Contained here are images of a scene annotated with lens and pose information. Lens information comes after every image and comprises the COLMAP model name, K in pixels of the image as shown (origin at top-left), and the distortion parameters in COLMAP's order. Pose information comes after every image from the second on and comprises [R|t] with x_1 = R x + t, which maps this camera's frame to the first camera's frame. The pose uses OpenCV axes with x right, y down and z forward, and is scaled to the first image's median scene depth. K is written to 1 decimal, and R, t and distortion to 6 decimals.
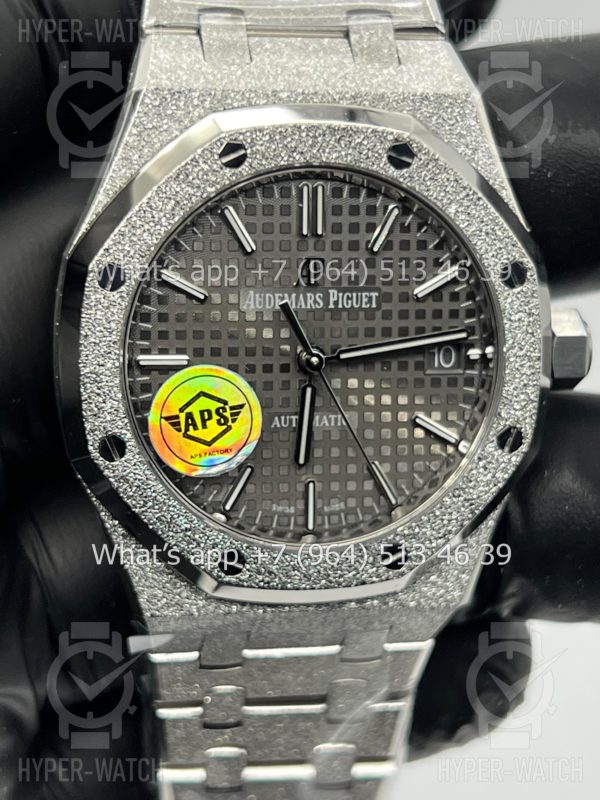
lens RADIAL K [[1854.2, 0, 301.1], [0, 1854.2, 400.8], [0, 0, 1]] dist [0.252676, 0.000000]
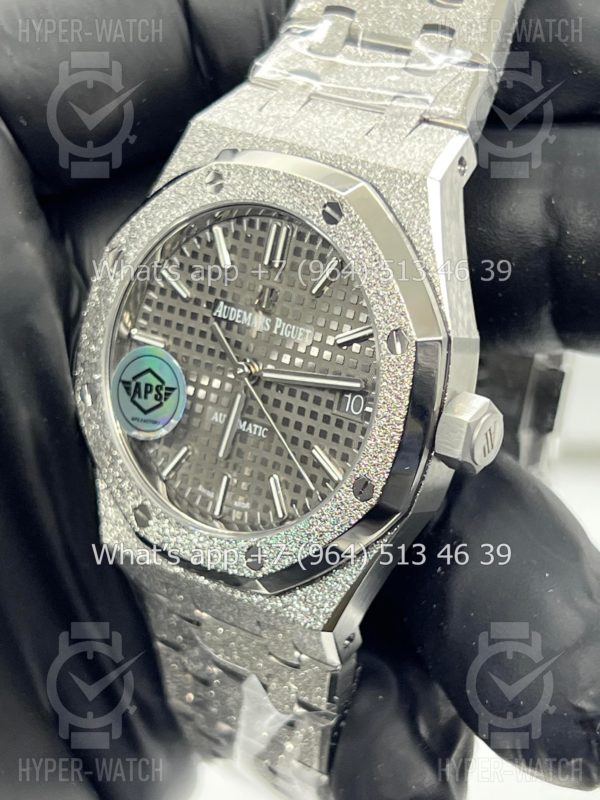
lens RADIAL K [[1854.2, 0, 274.1], [0, 1854.2, 397.9], [0, 0, 1]] dist [0.252676, 0.000000]
pose [[0.680484, 0.246934, -0.689902, 0.821888], [-0.300419, 0.952759, 0.044700, -0.063574], [0.668348, 0.176842, 0.722521, 0.181339]]
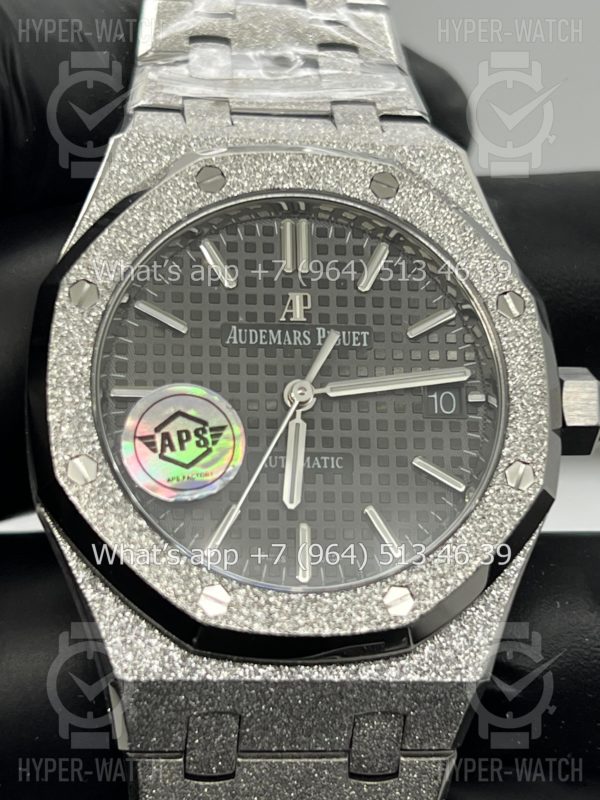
lens RADIAL K [[1854.2, 0, 301.0], [0, 1854.2, 398.6], [0, 0, 1]] dist [0.252676, 0.000000]
pose [[0.998218, -0.042239, -0.042161, 0.045886], [0.021916, 0.916544, -0.399332, 0.354535], [0.055510, 0.397697, 0.915836, 0.146223]]
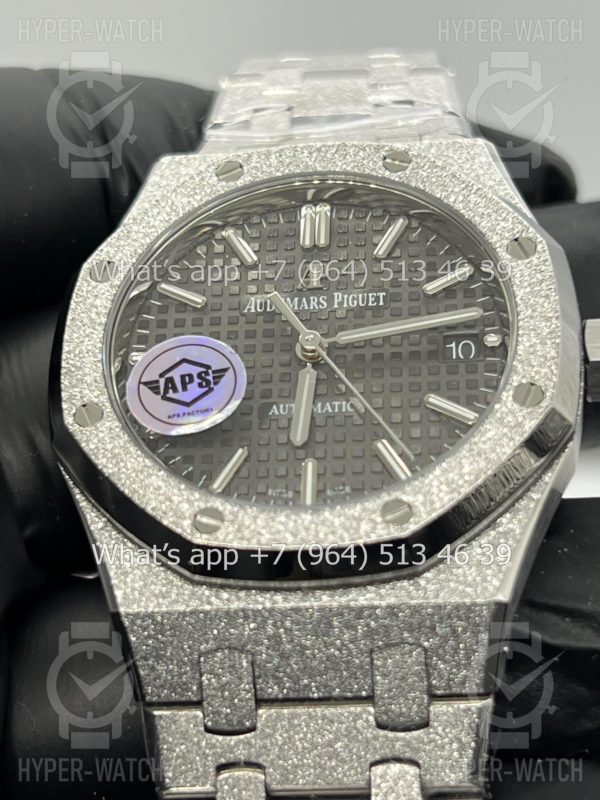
lens RADIAL K [[1854.2, 0, 297.9], [0, 1854.2, 395.2], [0, 0, 1]] dist [0.252676, 0.000000]
pose [[0.949898, -0.158477, -0.269404, 0.250416], [-0.060383, 0.752647, -0.655650, 0.617405], [0.306672, 0.639068, 0.705368, 0.350491]]
